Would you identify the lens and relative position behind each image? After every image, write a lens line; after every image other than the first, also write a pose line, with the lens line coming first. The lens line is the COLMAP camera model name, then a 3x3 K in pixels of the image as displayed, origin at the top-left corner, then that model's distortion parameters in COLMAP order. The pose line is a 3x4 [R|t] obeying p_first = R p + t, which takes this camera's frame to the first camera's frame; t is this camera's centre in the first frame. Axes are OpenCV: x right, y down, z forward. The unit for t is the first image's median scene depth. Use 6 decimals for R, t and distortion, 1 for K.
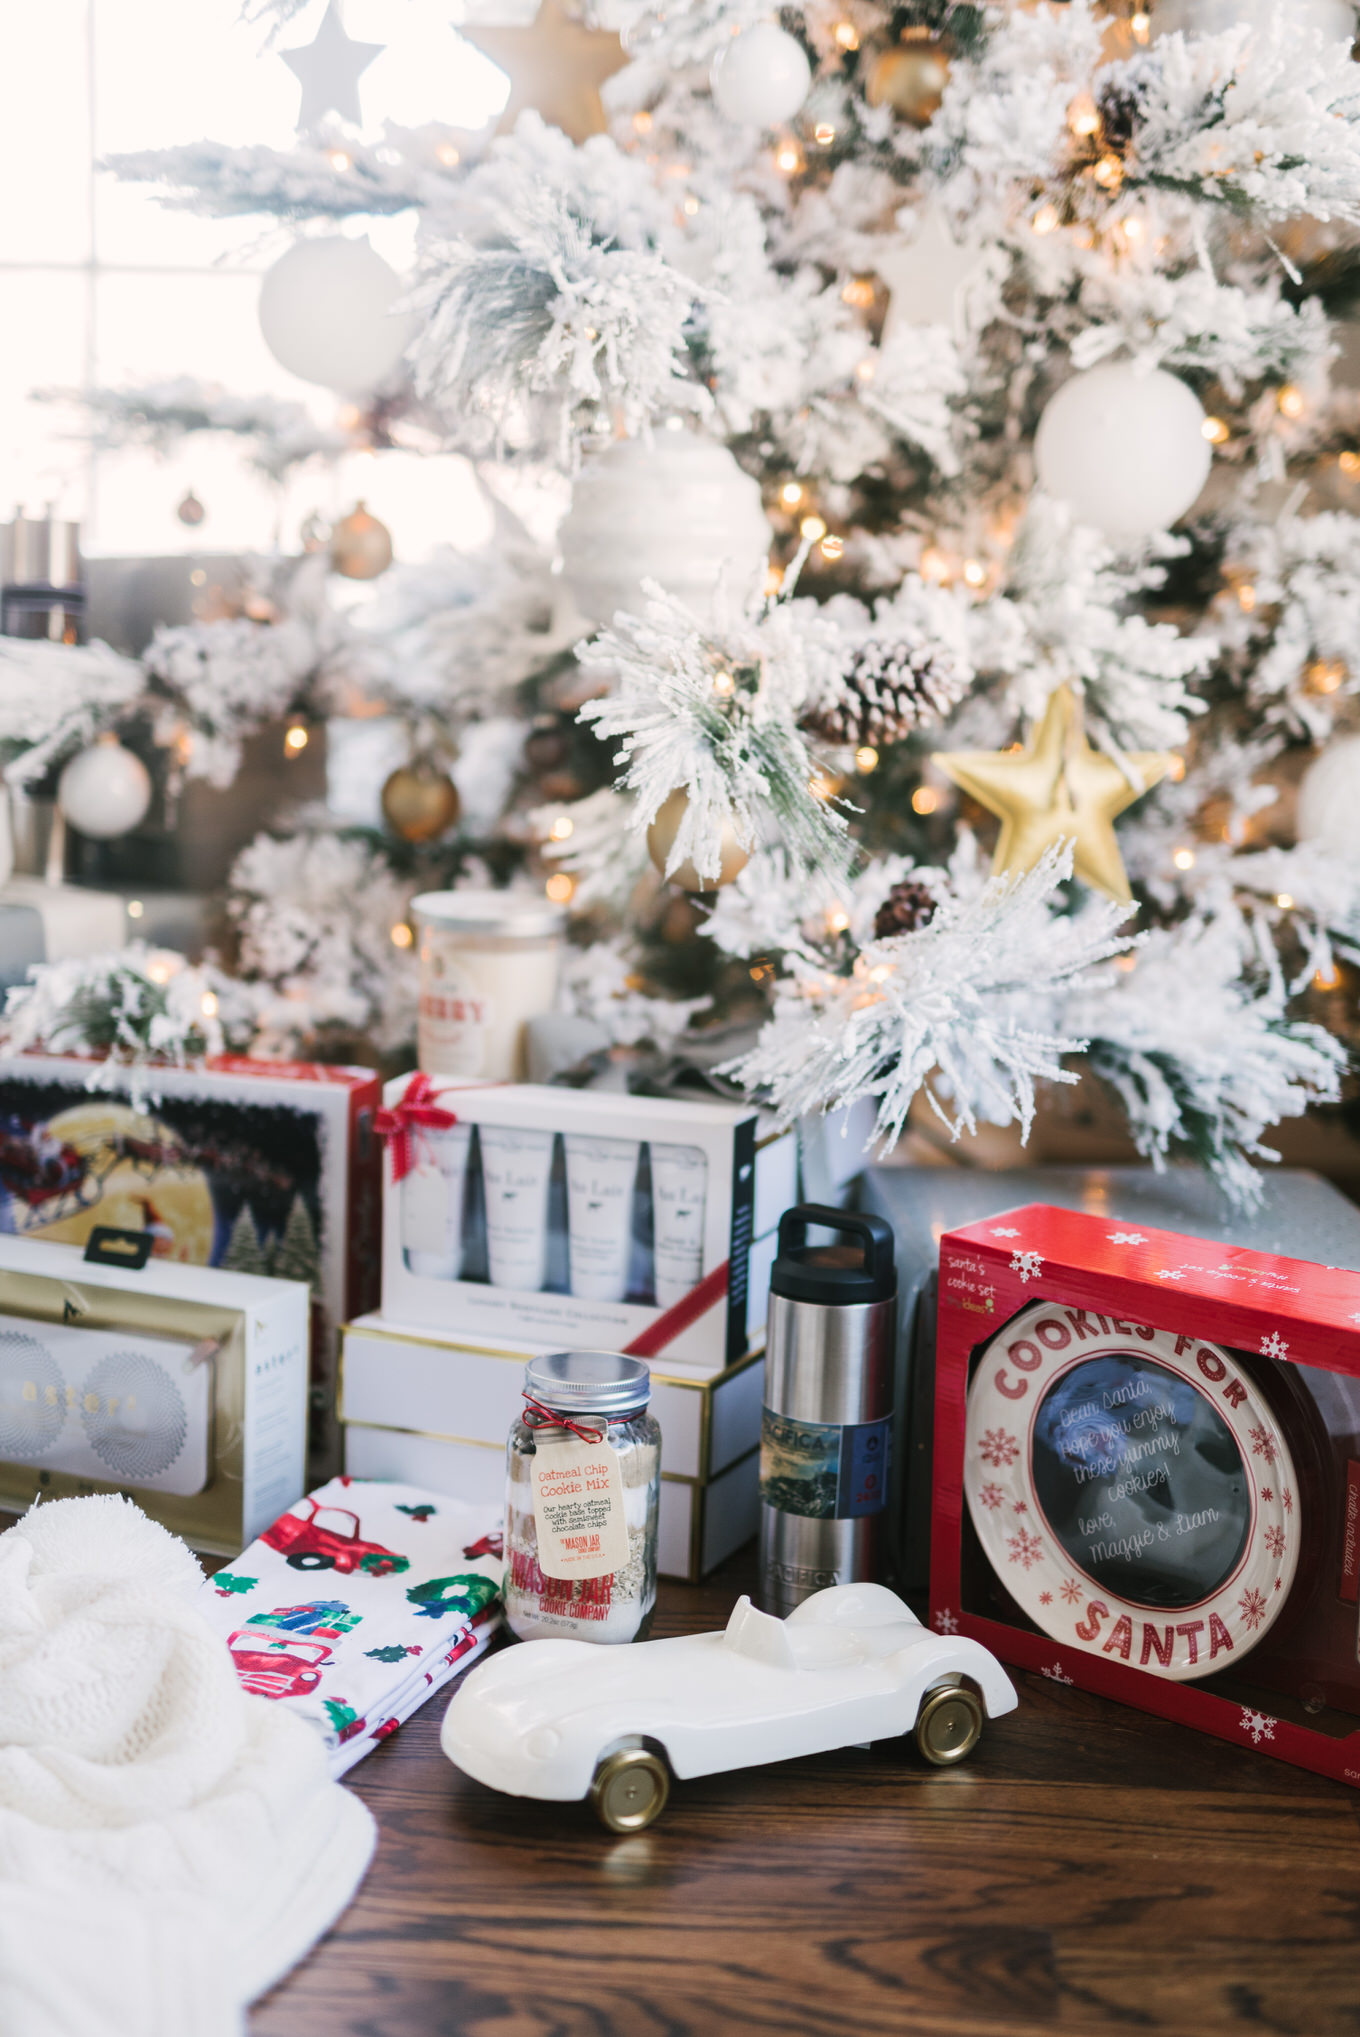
lens RADIAL K [[2831.9, 0, 680.0], [0, 2831.9, 1018.5], [0, 0, 1]] dist [-0.014288, -0.016852]
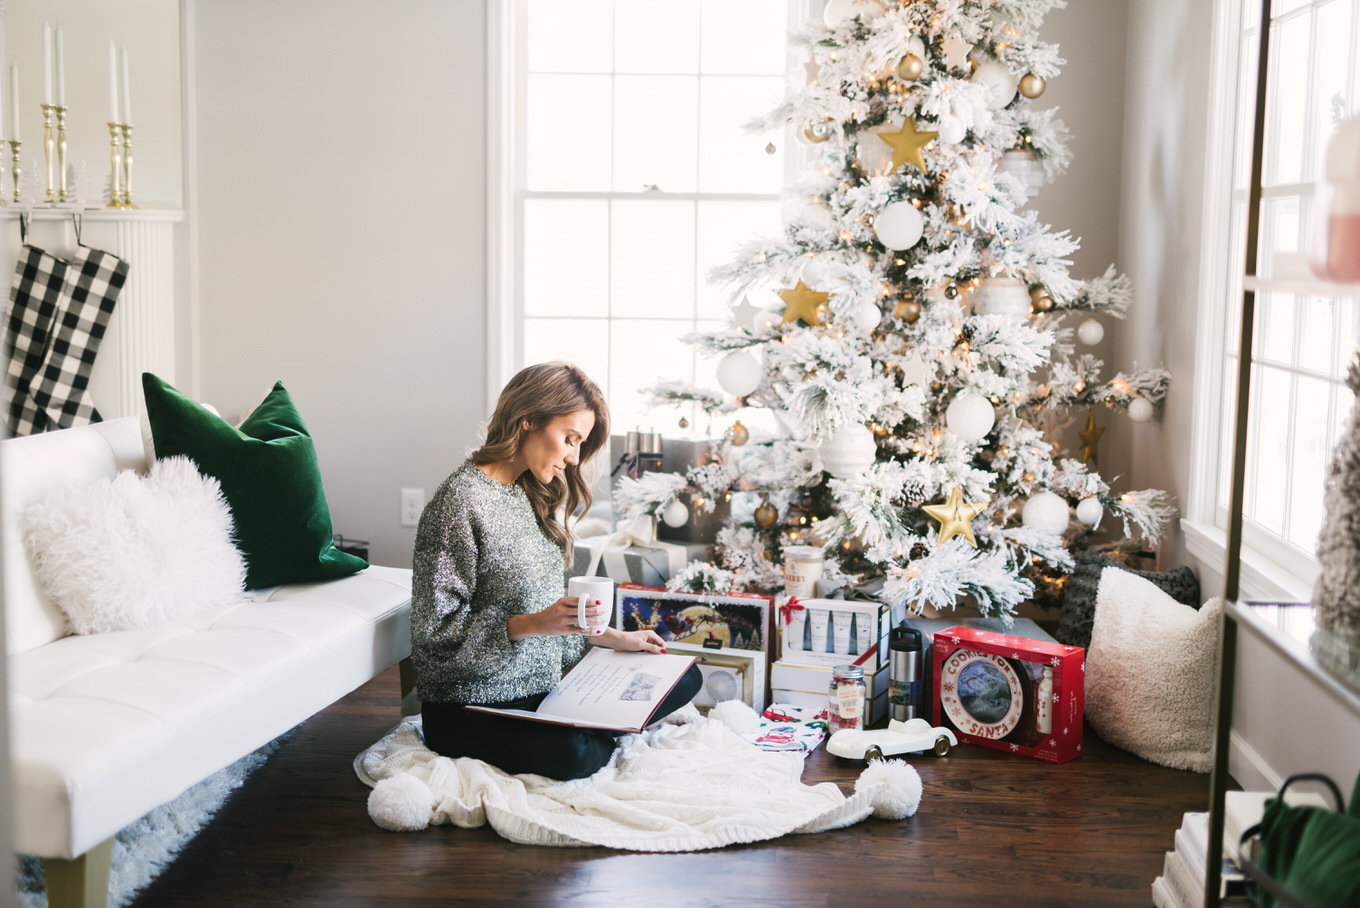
lens RADIAL K [[1890.7, 0, 680.0], [0, 1890.7, 454.0], [0, 0, 1]] dist [-0.014288, -0.016852]
pose [[0.999681, -0.018613, 0.017068, -0.270811], [0.019415, 0.998656, -0.048054, -0.049769], [-0.016150, 0.048370, 0.998699, -1.481251]]
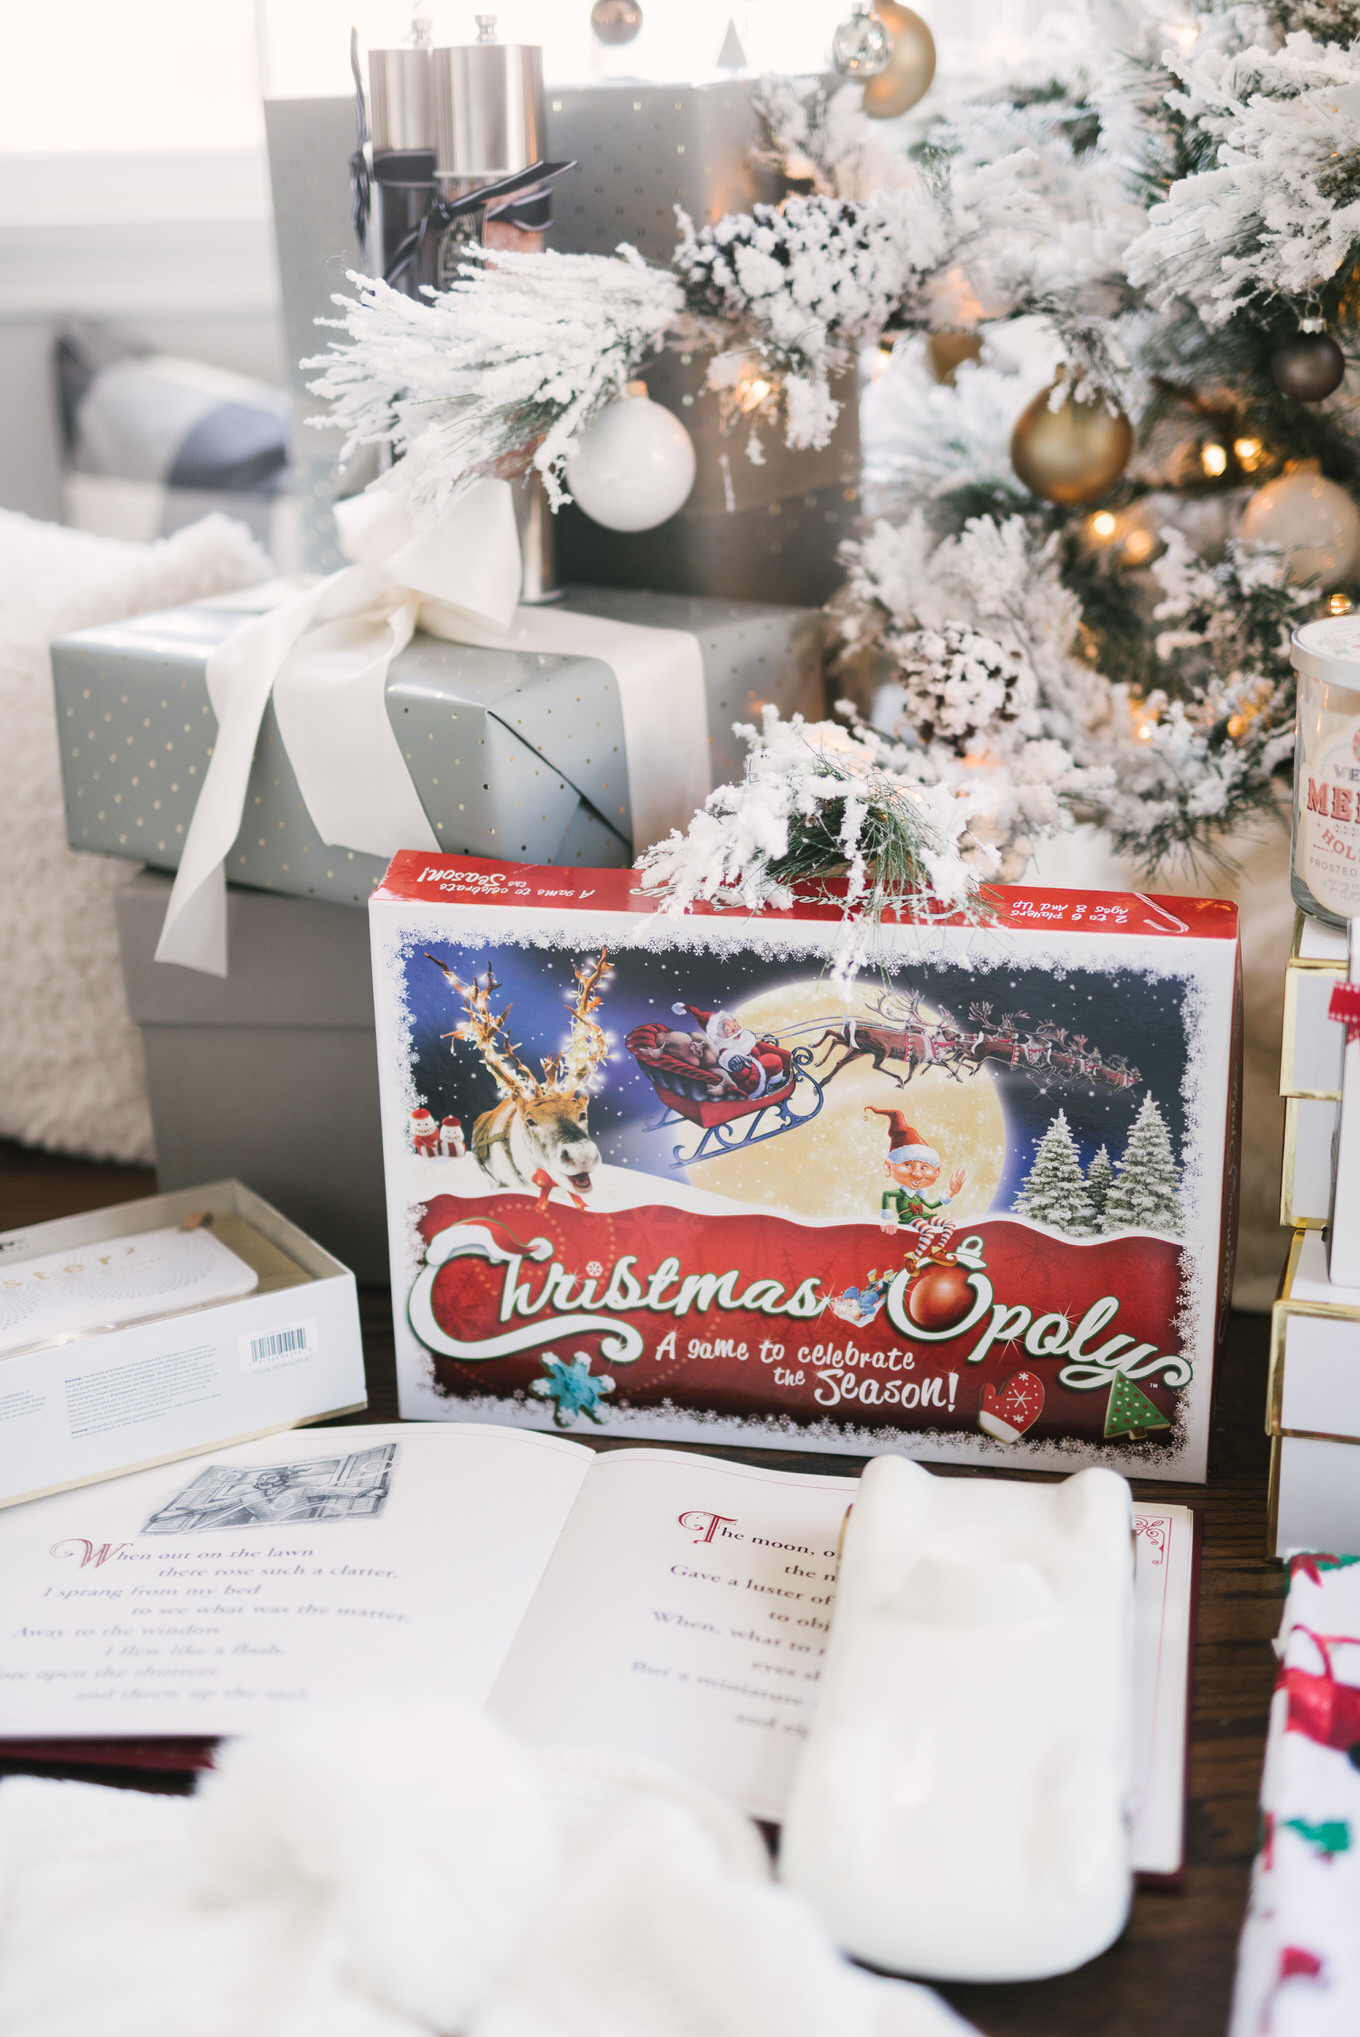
lens RADIAL K [[2831.9, 0, 680.0], [0, 2831.9, 1018.5], [0, 0, 1]] dist [-0.014288, -0.016852]
pose [[0.991357, -0.089675, 0.095759, -0.308469], [0.069147, 0.977455, 0.199499, -0.097841], [-0.111490, -0.191153, 0.975208, 0.358326]]
